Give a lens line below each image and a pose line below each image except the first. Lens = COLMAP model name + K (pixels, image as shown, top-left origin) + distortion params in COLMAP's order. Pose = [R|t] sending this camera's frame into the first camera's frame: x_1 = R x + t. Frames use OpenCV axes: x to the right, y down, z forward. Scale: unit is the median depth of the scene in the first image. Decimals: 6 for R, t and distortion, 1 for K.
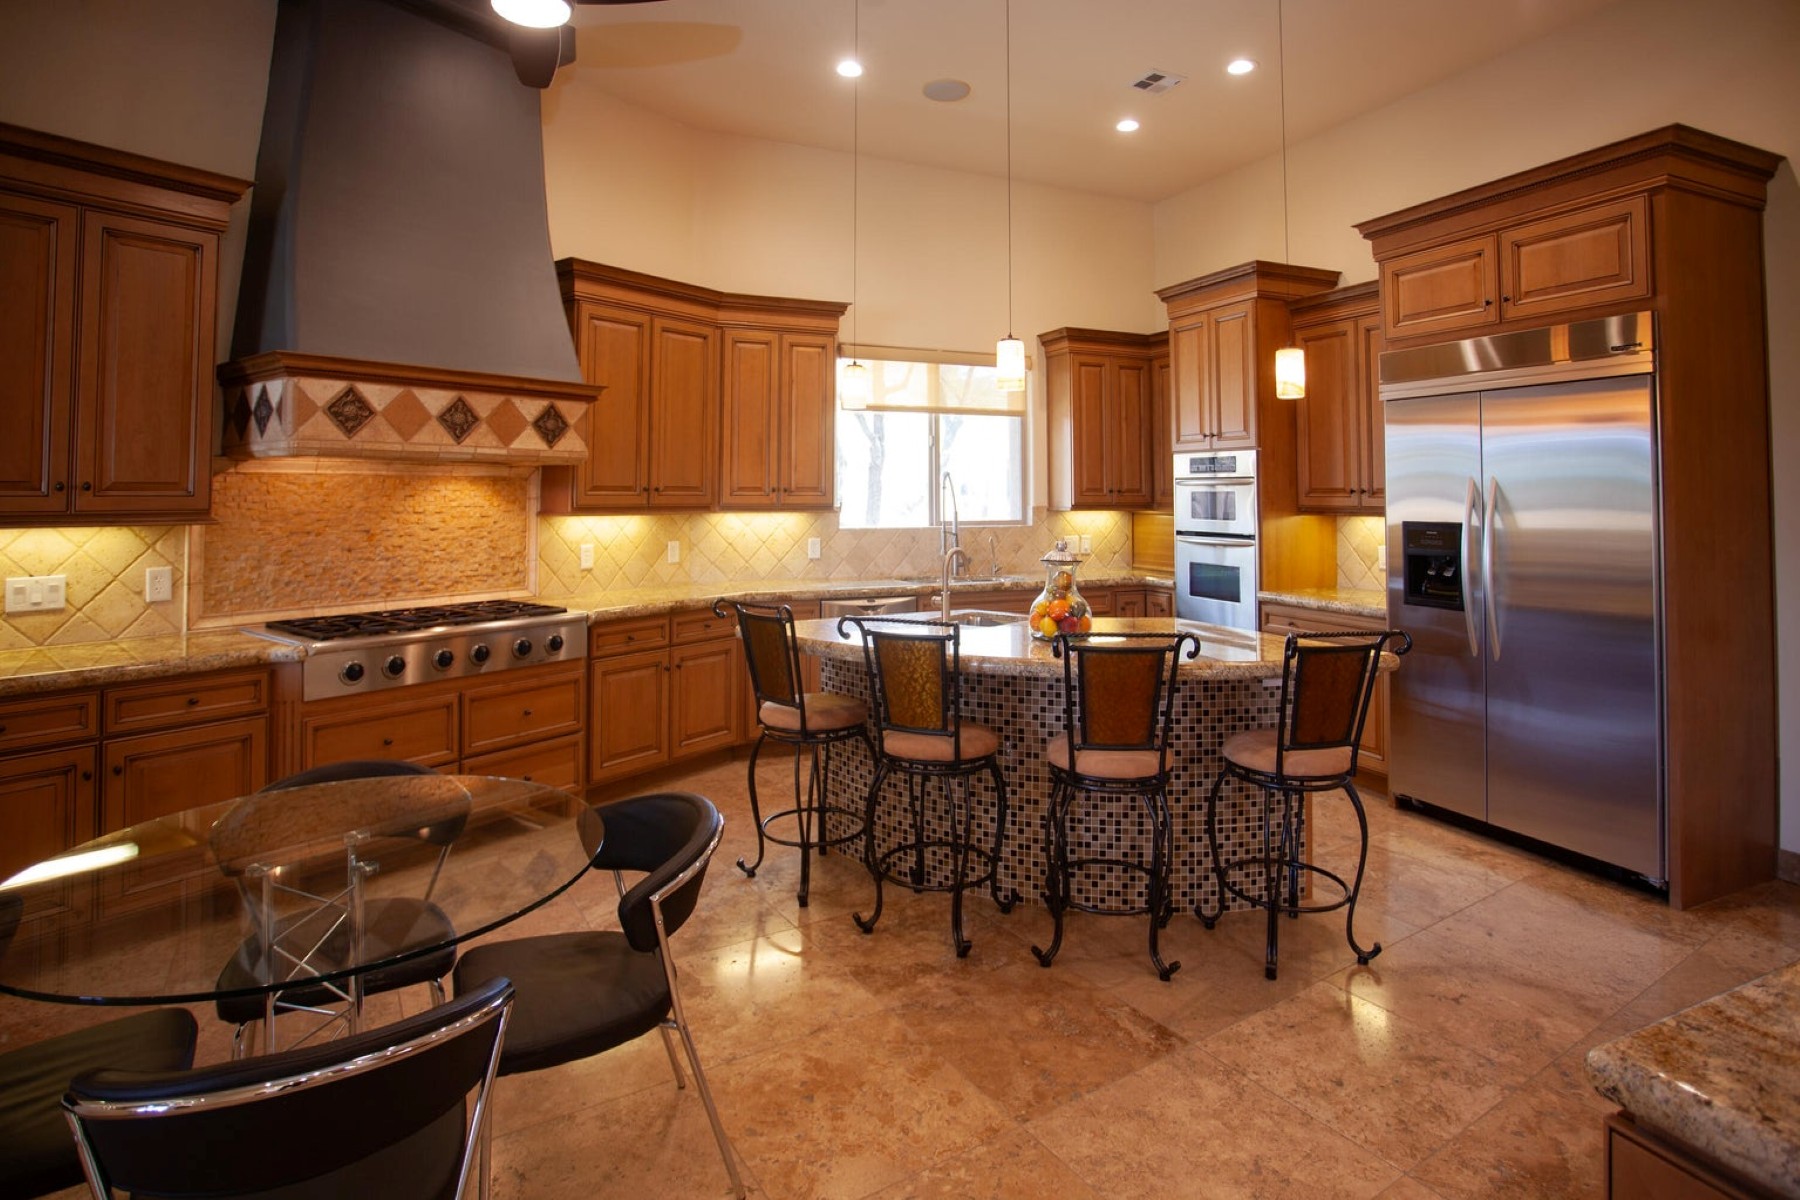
lens RADIAL K [[934.6, 0, 904.3], [0, 934.6, 557.4], [0, 0, 1]] dist [-0.080607, 0.056997]
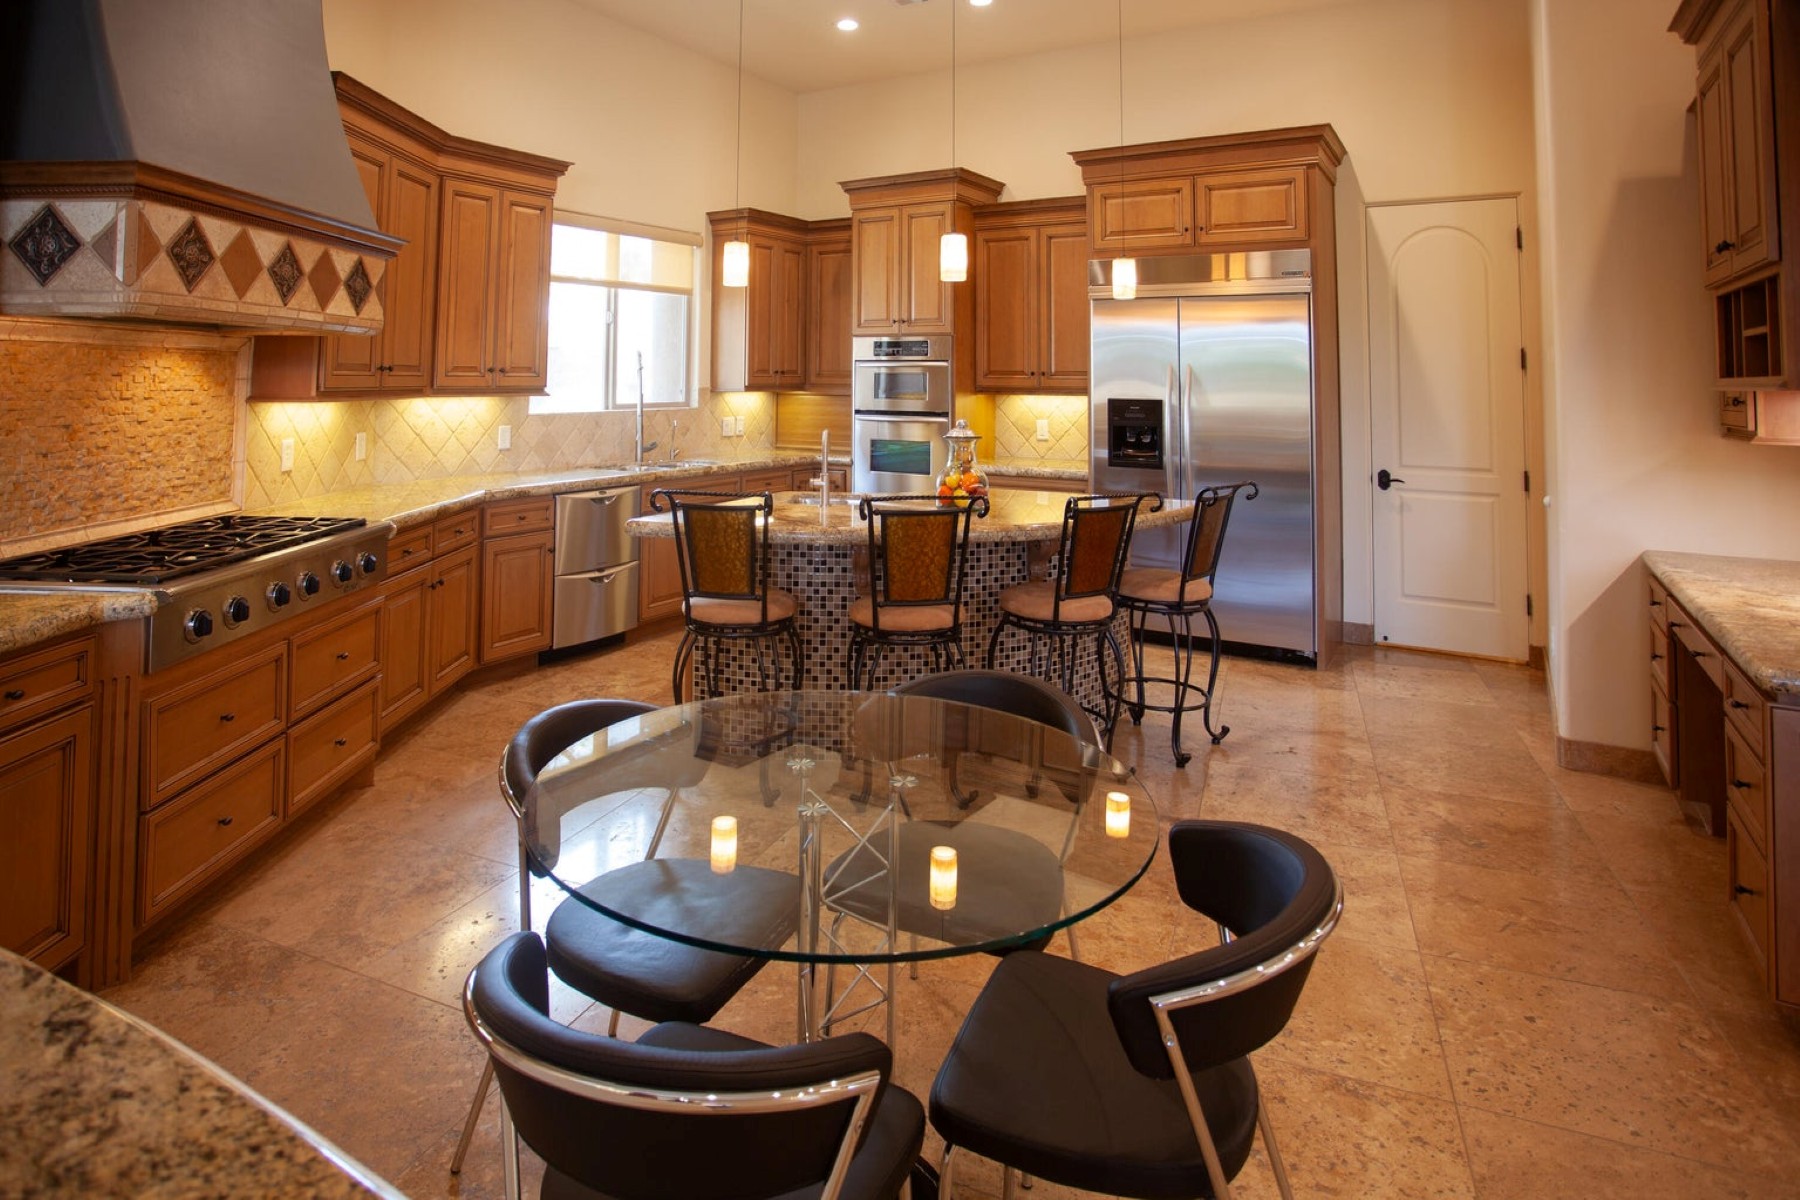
lens RADIAL K [[1020.7, 0, 801.7], [0, 1020.7, 417.1], [0, 0, 1]] dist [-0.033364, 0.001875]
pose [[0.842053, -0.018275, 0.539084, -0.465961], [0.032066, 0.999354, -0.016209, -0.005126], [-0.538440, 0.030935, 0.842096, 0.068189]]
